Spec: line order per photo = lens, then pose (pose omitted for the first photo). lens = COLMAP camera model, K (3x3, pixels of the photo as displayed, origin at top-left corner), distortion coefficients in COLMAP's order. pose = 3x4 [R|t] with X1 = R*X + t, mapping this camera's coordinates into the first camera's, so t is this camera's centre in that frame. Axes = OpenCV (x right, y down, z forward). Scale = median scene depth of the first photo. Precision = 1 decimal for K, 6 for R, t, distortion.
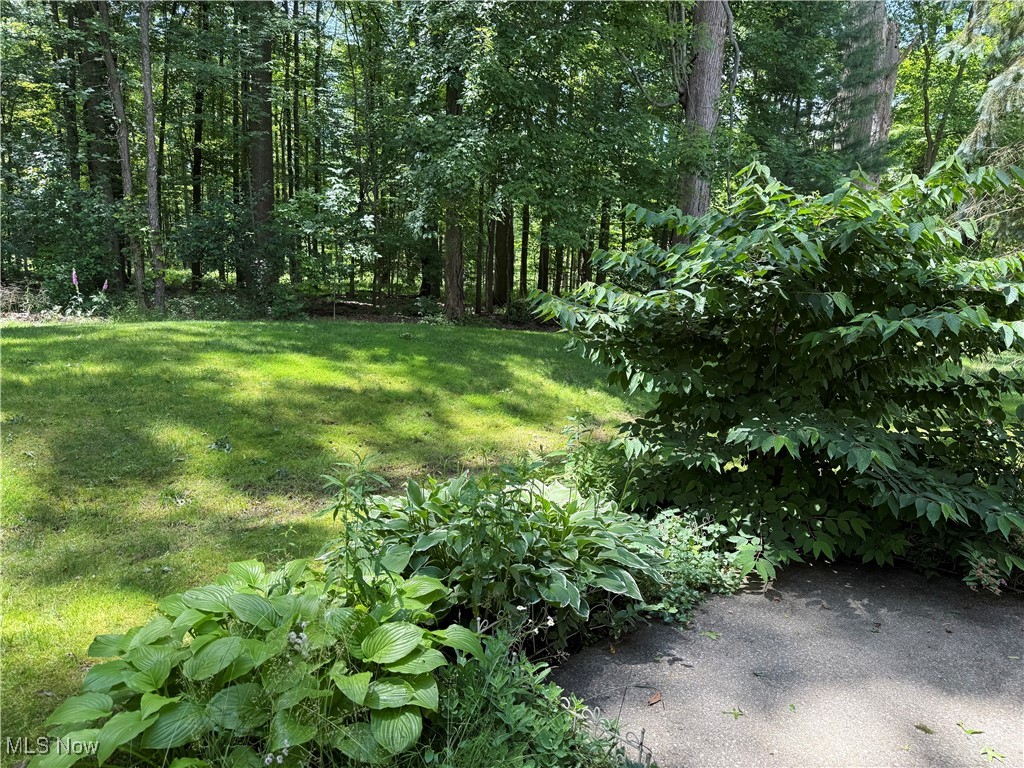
lens RADIAL K [[706.8, 0, 511.6], [0, 706.8, 392.4], [0, 0, 1]] dist [0.005874, -0.005688]
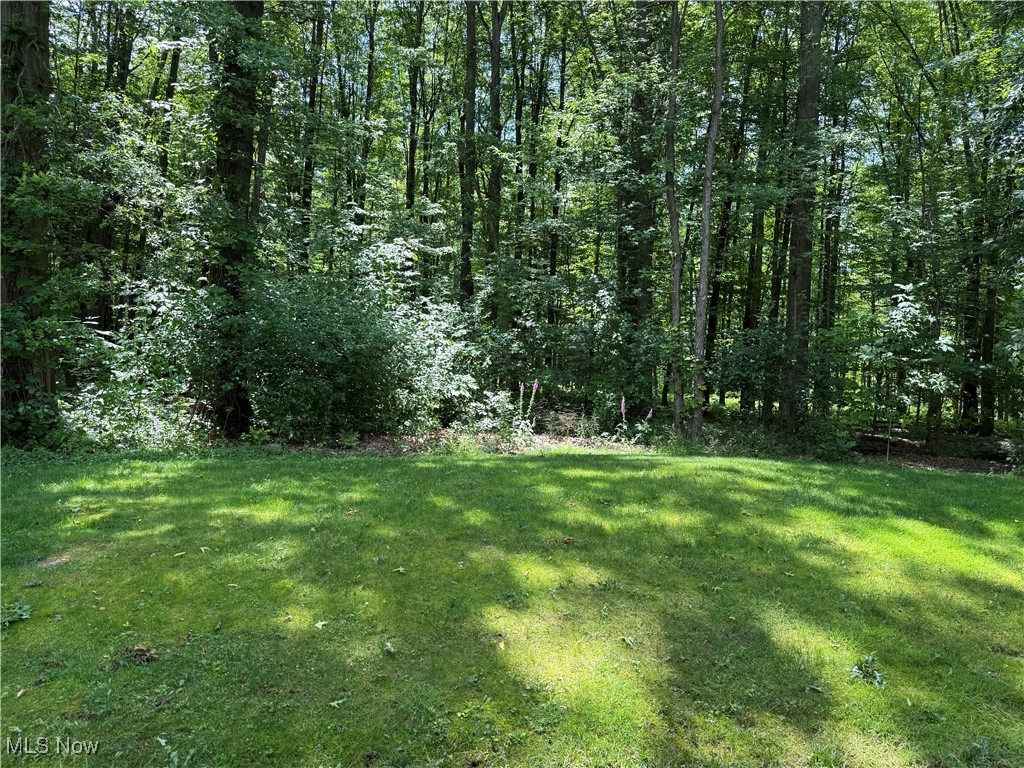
lens RADIAL K [[706.8, 0, 512.4], [0, 706.8, 380.7], [0, 0, 1]] dist [0.005874, -0.005688]
pose [[0.792951, 0.001569, -0.609283, -0.172185], [-0.117852, 0.981507, -0.150851, -0.035245], [0.597779, 0.191422, 0.778472, 0.144289]]
